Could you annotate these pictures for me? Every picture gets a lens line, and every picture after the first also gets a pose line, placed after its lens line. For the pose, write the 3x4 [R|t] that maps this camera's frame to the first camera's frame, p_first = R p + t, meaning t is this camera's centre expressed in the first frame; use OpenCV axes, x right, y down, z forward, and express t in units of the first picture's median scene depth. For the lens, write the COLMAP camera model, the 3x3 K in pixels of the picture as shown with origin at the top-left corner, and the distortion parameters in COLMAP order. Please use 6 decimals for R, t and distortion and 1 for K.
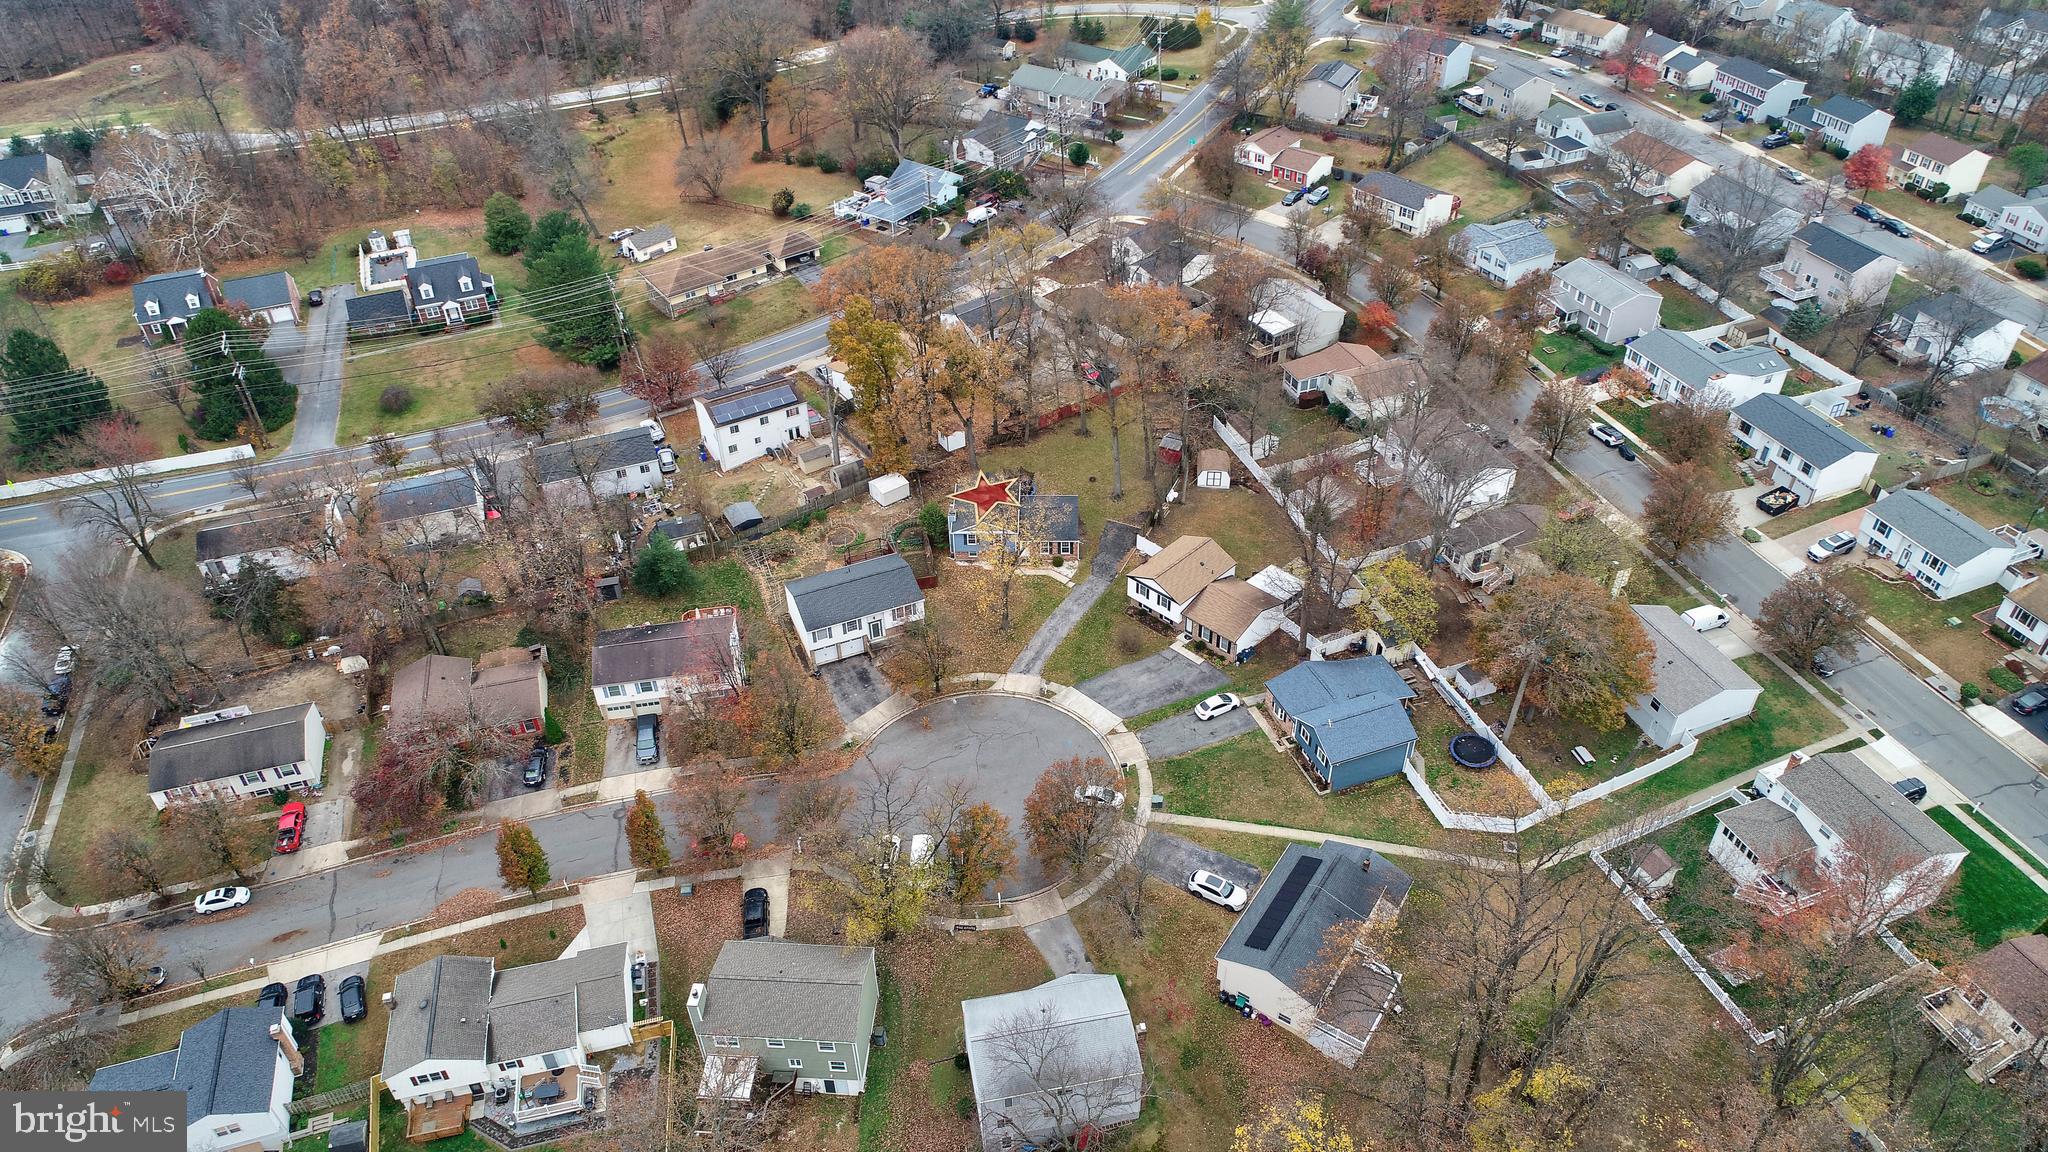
lens RADIAL K [[1356.0, 0, 1024.0], [0, 1356.0, 576.0], [0, 0, 1]] dist [-0.000268, -0.000358]
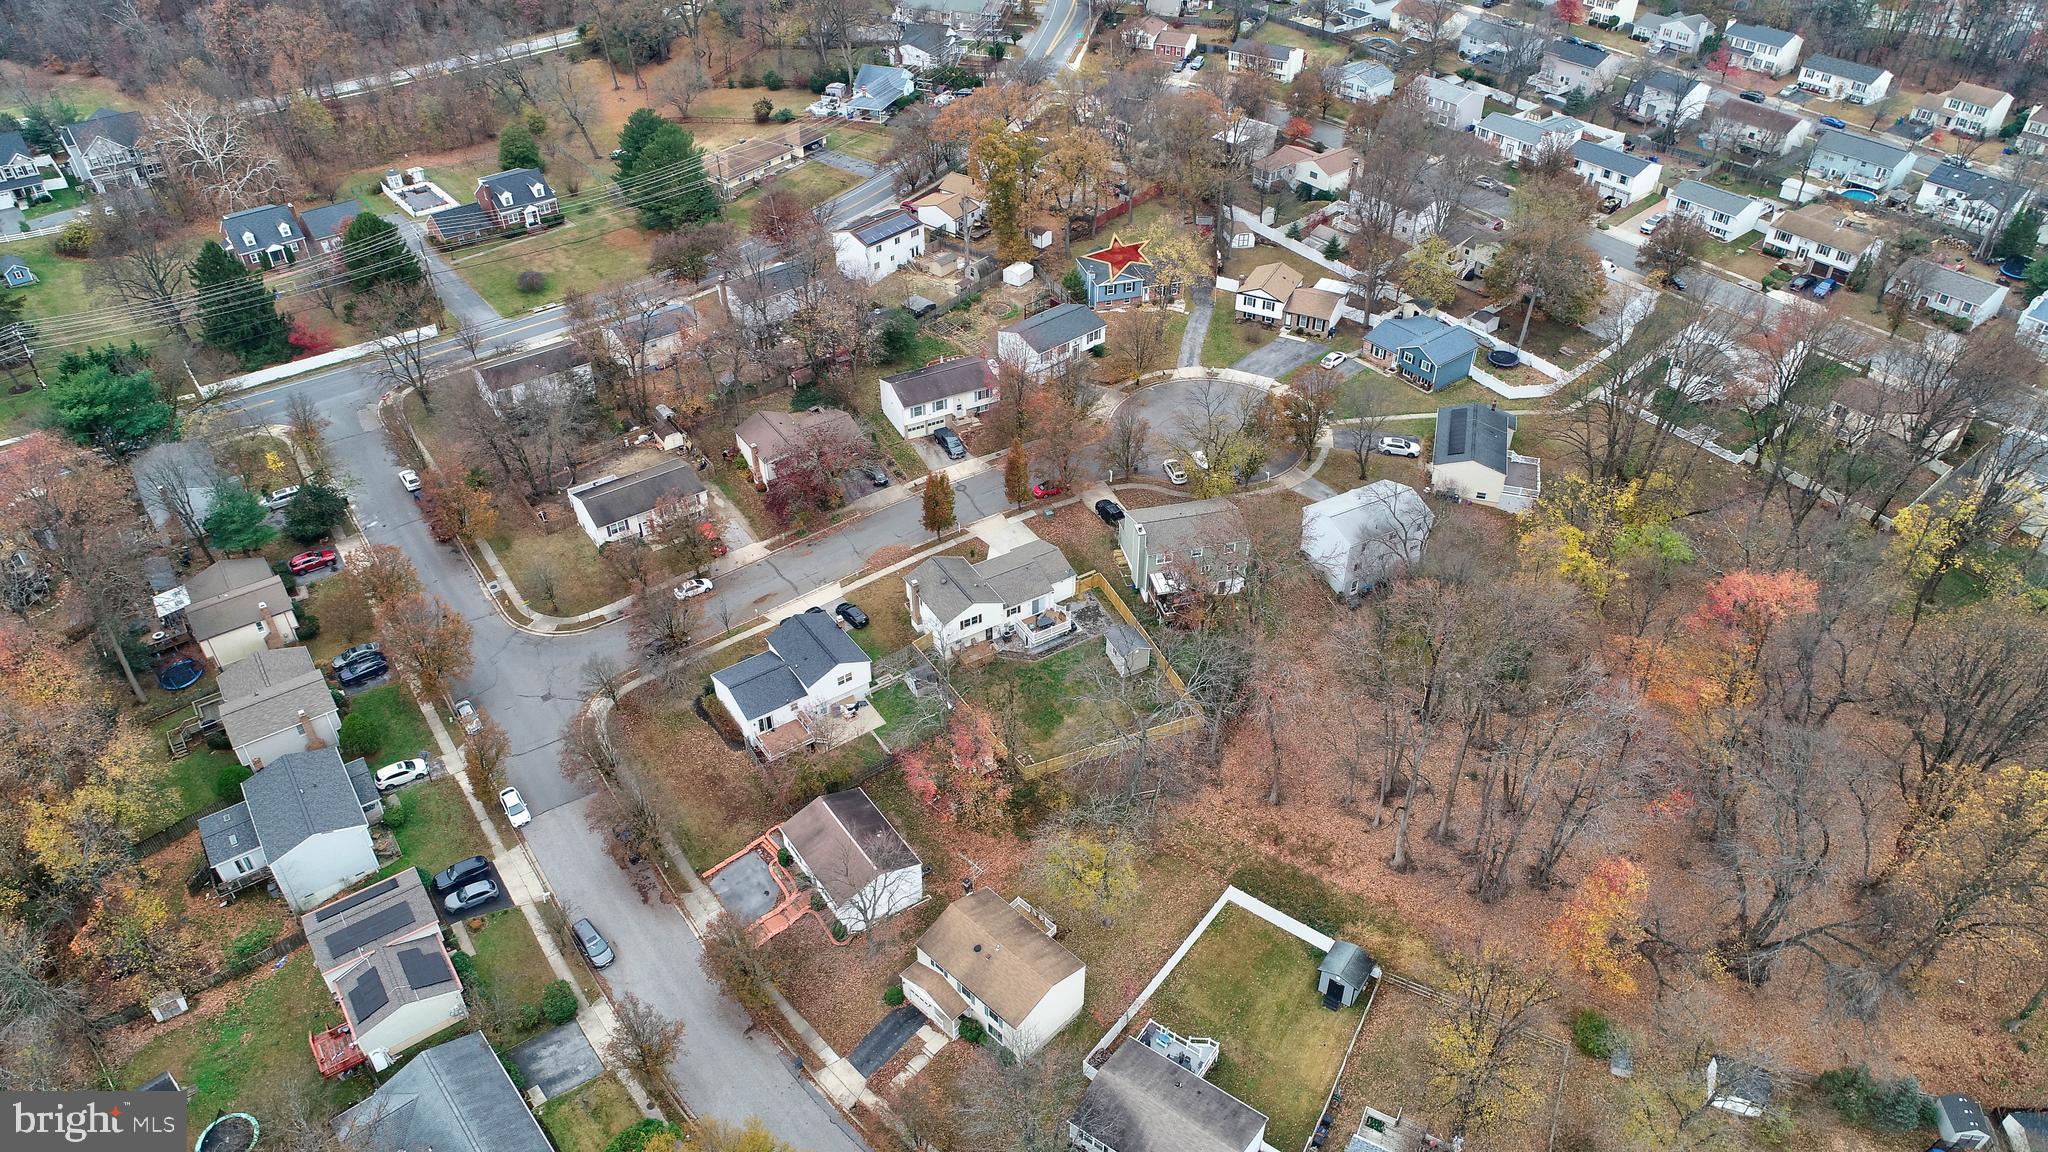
lens RADIAL K [[1356.0, 0, 1024.0], [0, 1356.0, 576.0], [0, 0, 1]] dist [-0.000268, -0.000358]
pose [[0.952048, -0.174030, 0.251630, -0.461994], [0.176482, 0.984218, 0.012972, 0.199473], [-0.249916, 0.032058, 0.967737, -0.234588]]
